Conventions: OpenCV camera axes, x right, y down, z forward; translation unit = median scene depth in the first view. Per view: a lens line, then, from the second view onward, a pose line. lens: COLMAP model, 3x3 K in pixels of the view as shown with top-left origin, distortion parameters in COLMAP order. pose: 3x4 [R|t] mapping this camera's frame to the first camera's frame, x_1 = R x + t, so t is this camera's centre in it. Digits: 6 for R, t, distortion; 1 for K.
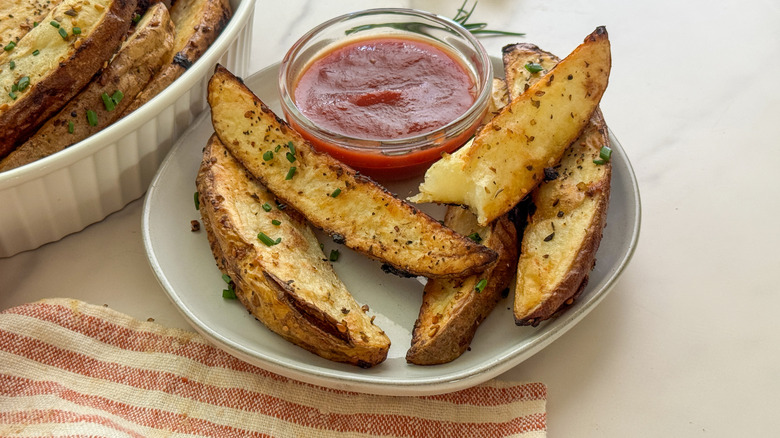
lens RADIAL K [[924.1, 0, 390.0], [0, 924.1, 219.0], [0, 0, 1]] dist [0.011218, 0.026578]
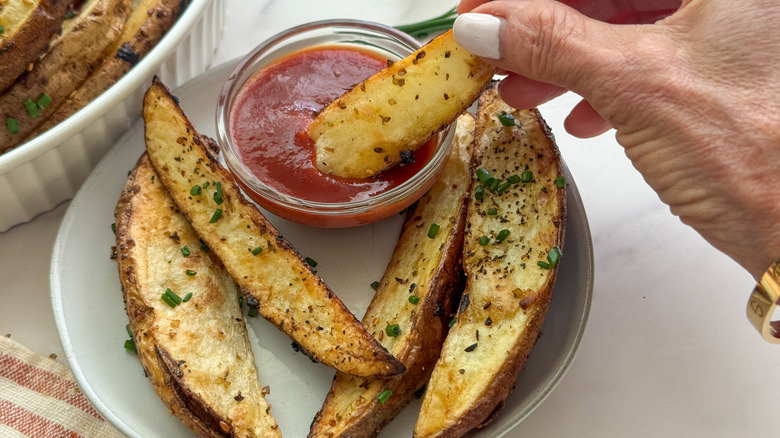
lens RADIAL K [[937.5, 0, 390.0], [0, 937.5, 219.0], [0, 0, 1]] dist [0.029875, -0.063143]
pose [[0.989114, 0.129673, -0.069557, 0.131218], [-0.115146, 0.976377, 0.182839, -0.242061], [0.091623, -0.172840, 0.980679, 0.107154]]
